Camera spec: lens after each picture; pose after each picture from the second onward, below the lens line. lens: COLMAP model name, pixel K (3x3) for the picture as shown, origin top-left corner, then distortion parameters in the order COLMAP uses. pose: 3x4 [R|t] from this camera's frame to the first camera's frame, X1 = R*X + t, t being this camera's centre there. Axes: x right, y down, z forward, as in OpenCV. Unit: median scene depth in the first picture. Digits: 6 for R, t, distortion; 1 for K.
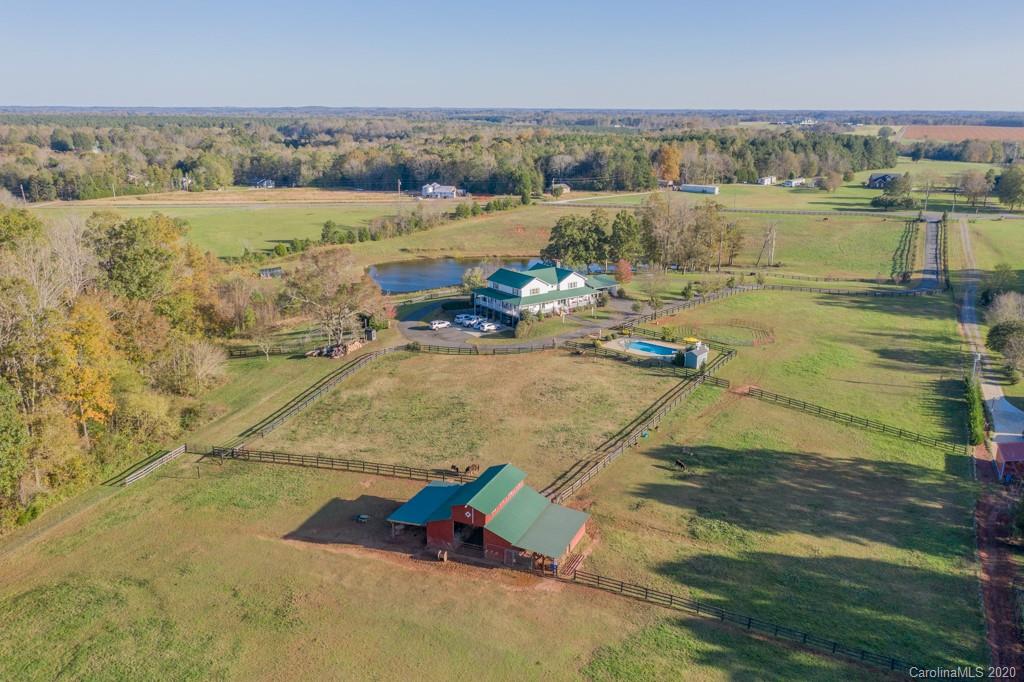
lens RADIAL K [[798.5, 0, 512.0], [0, 798.5, 341.0], [0, 0, 1]] dist [-0.007053, -0.003783]
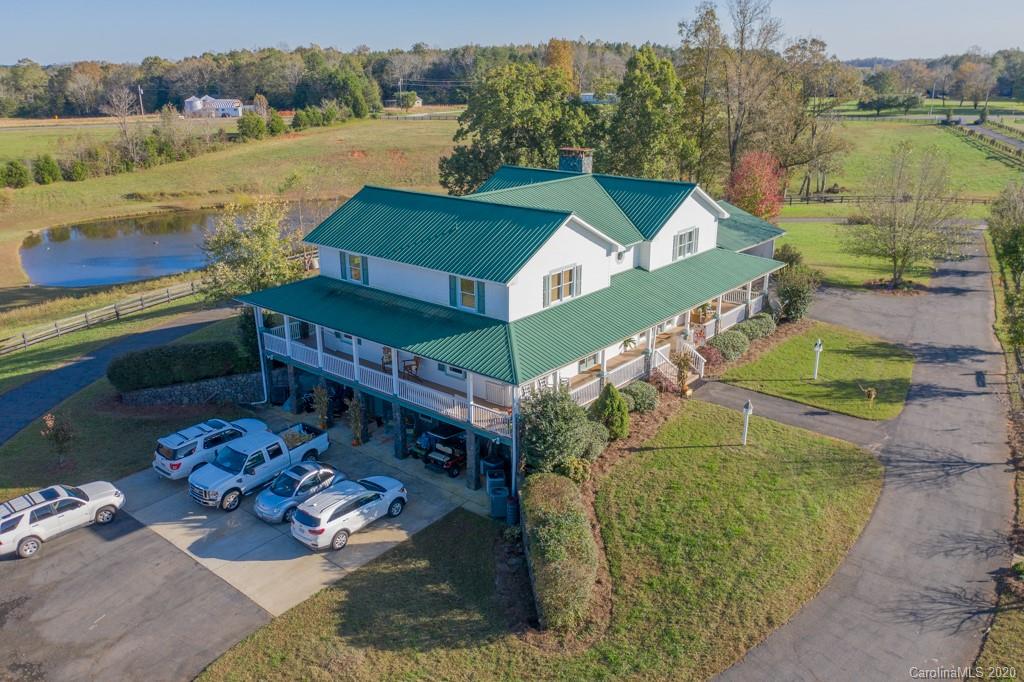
lens RADIAL K [[798.5, 0, 512.0], [0, 798.5, 341.0], [0, 0, 1]] dist [-0.007053, -0.003783]
pose [[0.974027, -0.081609, 0.211215, -0.014888], [0.071147, 0.995854, 0.056678, -0.034141], [-0.214964, -0.040178, 0.975795, 0.455902]]
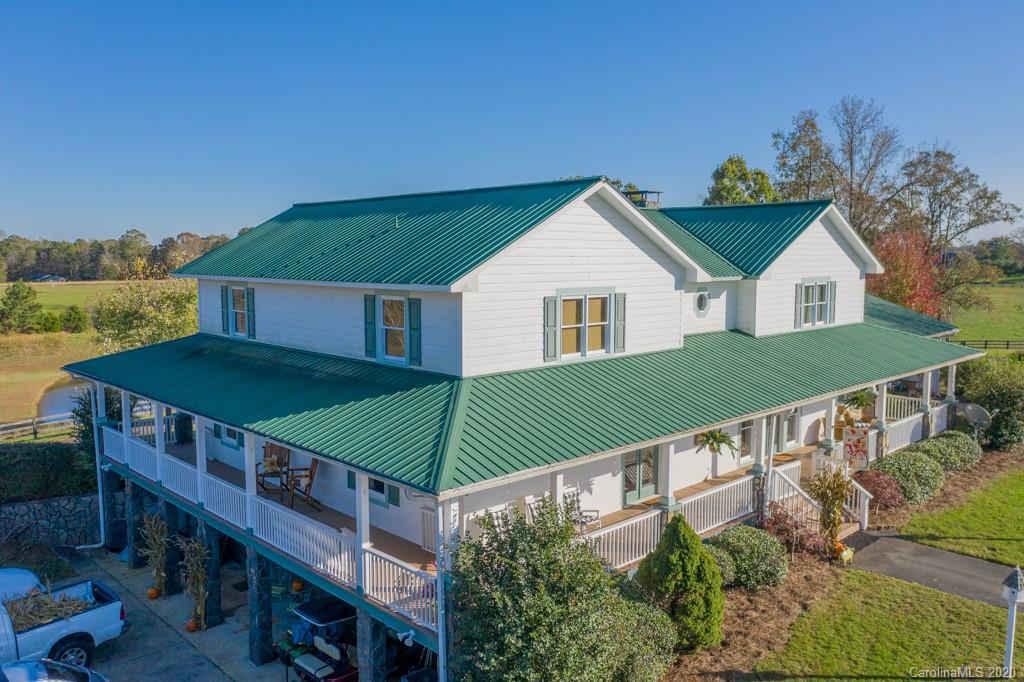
lens RADIAL K [[805.8, 0, 506.6], [0, 805.8, 337.8], [0, 0, 1]] dist [-0.013640, -0.001352]
pose [[0.993715, -0.019859, 0.110166, 0.004019], [0.039154, 0.983635, -0.175865, -0.024255], [-0.104871, 0.179073, 0.978231, 0.507448]]
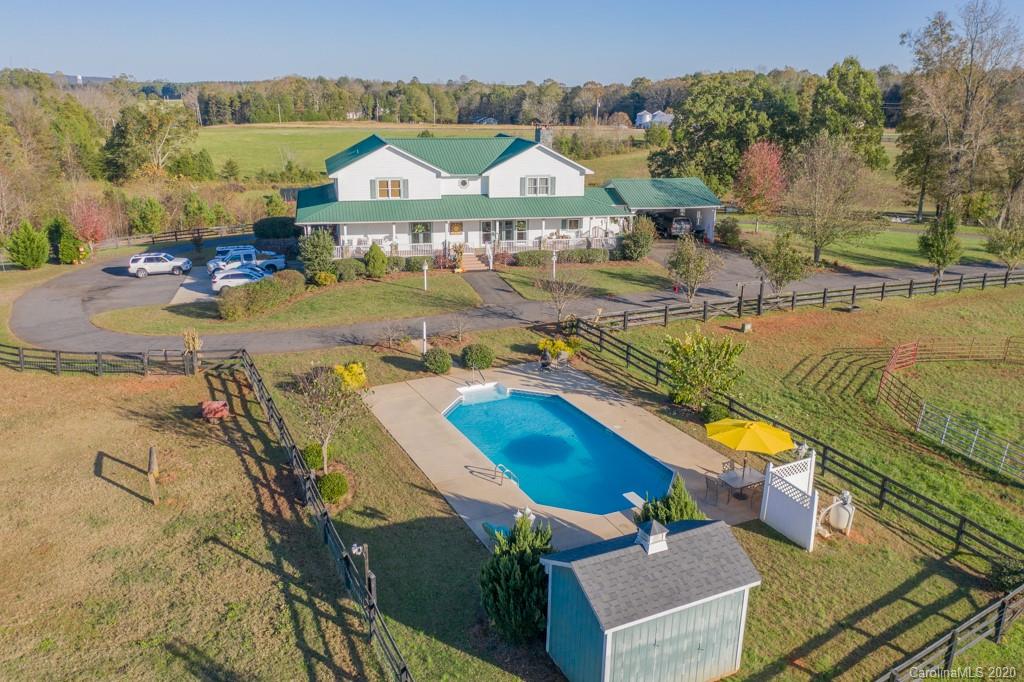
lens RADIAL K [[798.5, 0, 512.0], [0, 798.5, 341.0], [0, 0, 1]] dist [-0.007053, -0.003783]
pose [[0.914642, 0.121545, -0.385561, 0.116716], [-0.114654, 0.992563, 0.040913, -0.011022], [0.387667, 0.006786, 0.921775, 0.404964]]
